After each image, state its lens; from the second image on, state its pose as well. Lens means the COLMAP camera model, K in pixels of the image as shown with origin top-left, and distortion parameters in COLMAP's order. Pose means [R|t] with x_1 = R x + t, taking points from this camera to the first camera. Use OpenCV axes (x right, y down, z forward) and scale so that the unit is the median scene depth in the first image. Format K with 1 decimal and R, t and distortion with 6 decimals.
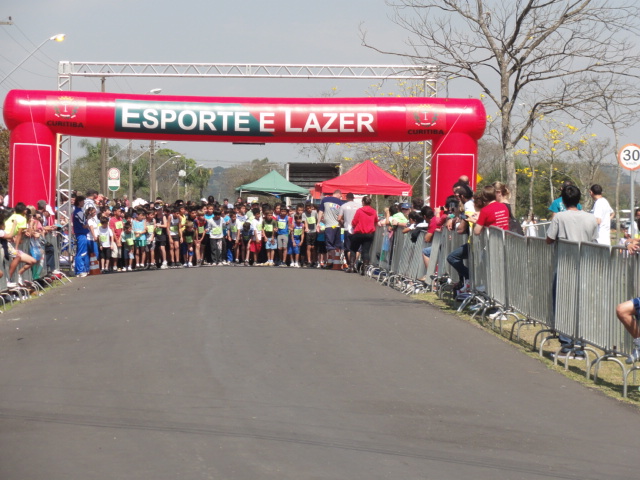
lens RADIAL K [[2696.3, 0, 320.0], [0, 2696.3, 240.0], [0, 0, 1]] dist [0.119762, 2.364743]
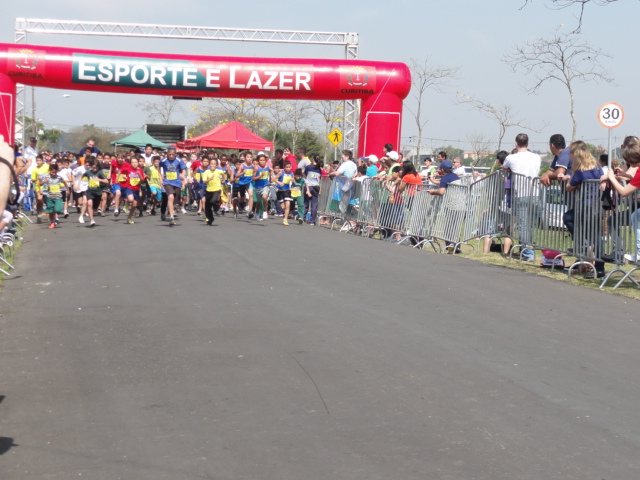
lens RADIAL K [[1913.5, 0, 320.0], [0, 1913.5, 240.0], [0, 0, 1]] dist [0.000031, 0.276072]
pose [[0.995003, 0.020169, 0.097784, -0.050880], [-0.023373, 0.999223, 0.031726, -0.004003], [-0.097068, -0.033853, 0.994702, 0.225000]]
